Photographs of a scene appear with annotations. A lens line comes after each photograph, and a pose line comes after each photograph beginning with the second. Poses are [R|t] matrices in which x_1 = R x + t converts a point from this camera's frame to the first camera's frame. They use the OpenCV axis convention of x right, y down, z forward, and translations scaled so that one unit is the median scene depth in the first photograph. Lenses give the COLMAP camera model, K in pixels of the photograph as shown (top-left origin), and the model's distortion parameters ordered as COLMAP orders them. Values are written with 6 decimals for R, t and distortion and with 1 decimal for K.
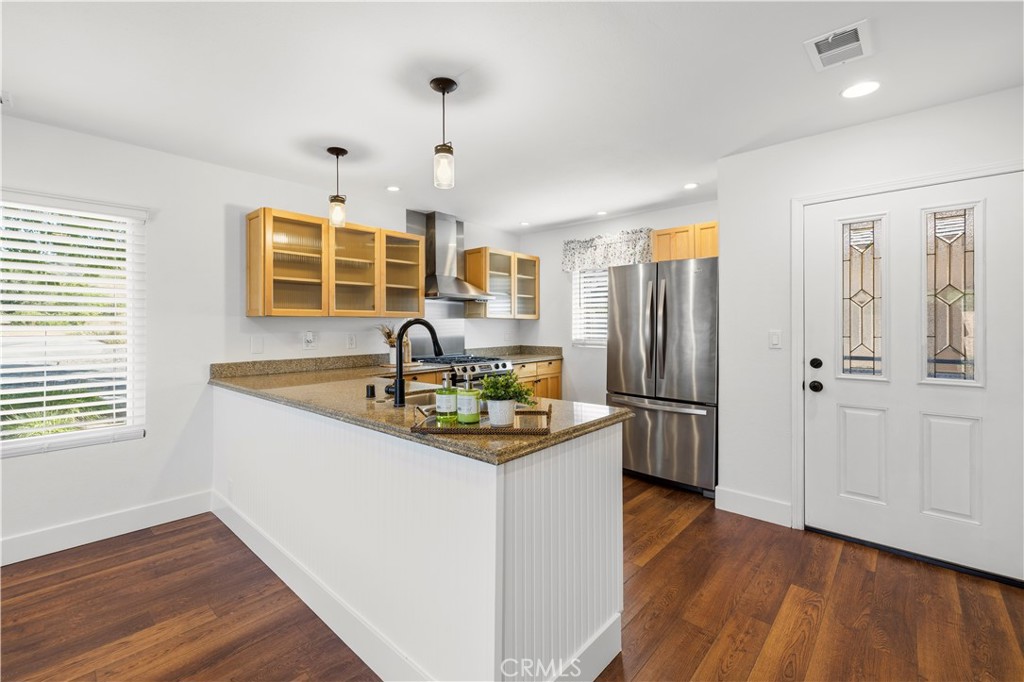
lens RADIAL K [[438.3, 0, 507.8], [0, 438.3, 328.4], [0, 0, 1]] dist [0.004577, -0.000706]
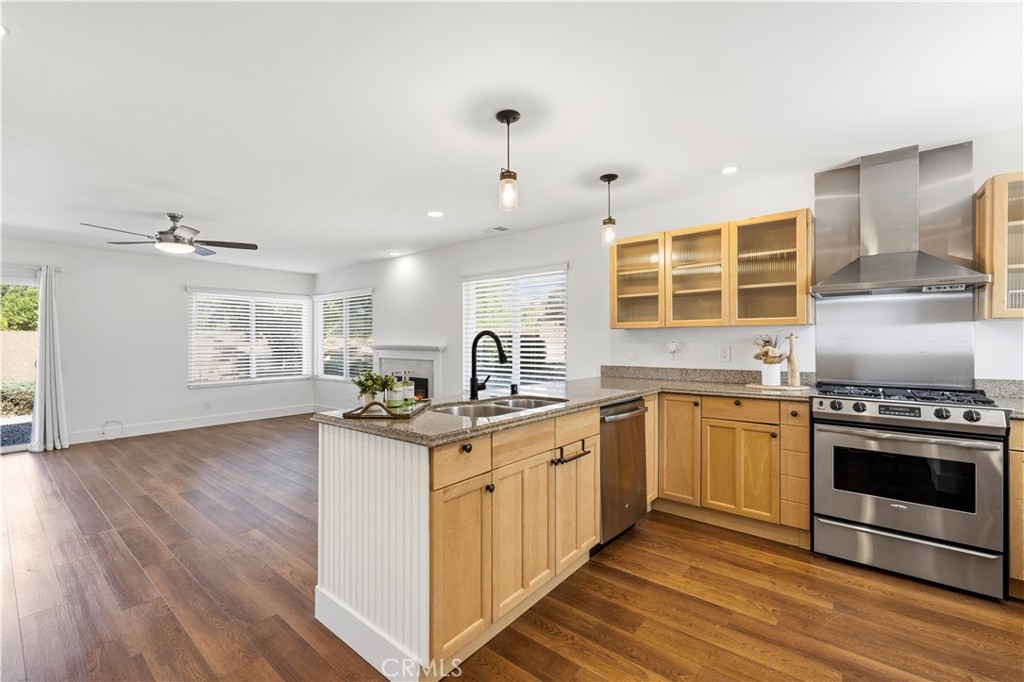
lens RADIAL K [[438.3, 0, 514.2], [0, 438.3, 342.1], [0, 0, 1]] dist [0.004577, -0.000706]
pose [[0.040506, 0.007285, -0.999153, 0.508807], [-0.002857, 0.999970, 0.007175, 0.000677], [0.999175, 0.002564, 0.040525, 0.518606]]
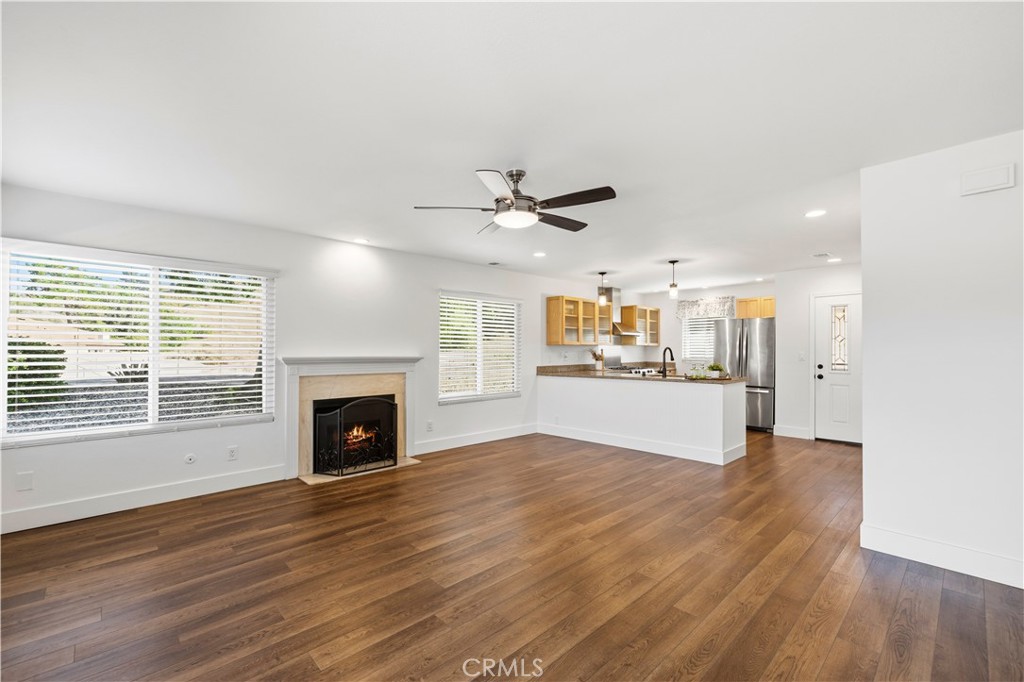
lens RADIAL K [[438.3, 0, 508.8], [0, 438.3, 348.1], [0, 0, 1]] dist [0.004577, -0.000706]
pose [[0.997223, 0.004654, -0.074325, -0.509657], [-0.005357, 0.999943, -0.009259, 0.008122], [0.074277, 0.009632, 0.997191, -0.957181]]
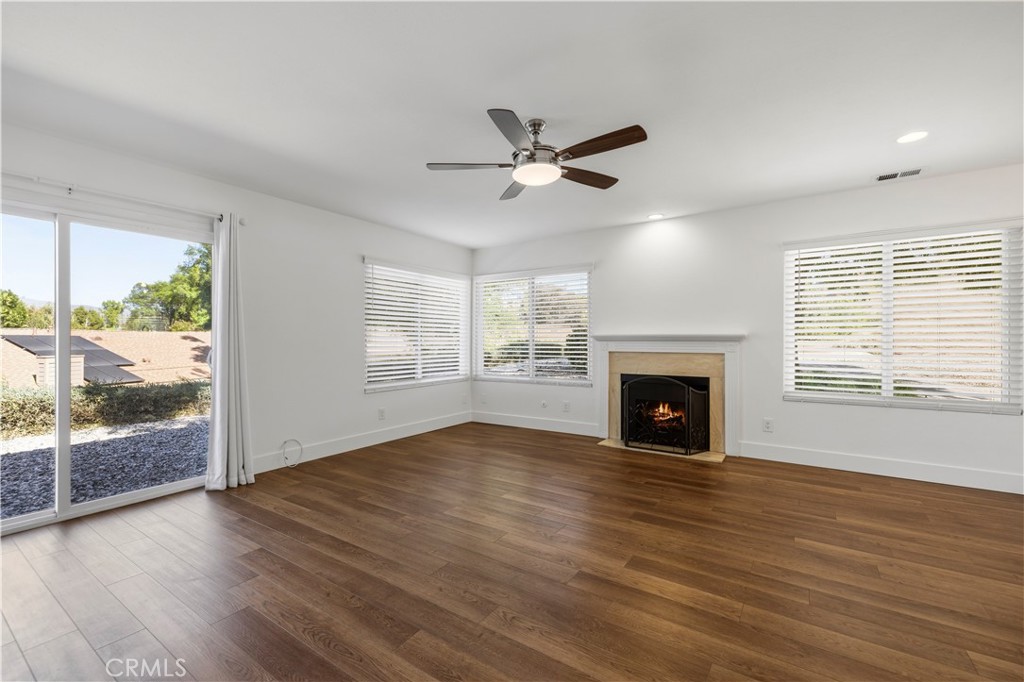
lens RADIAL K [[438.3, 0, 506.1], [0, 438.3, 339.3], [0, 0, 1]] dist [0.004577, -0.000706]
pose [[0.128441, -0.000283, -0.991717, 0.100157], [-0.002938, 0.999995, -0.000666, 0.037399], [0.991713, 0.003000, 0.128440, -0.361608]]
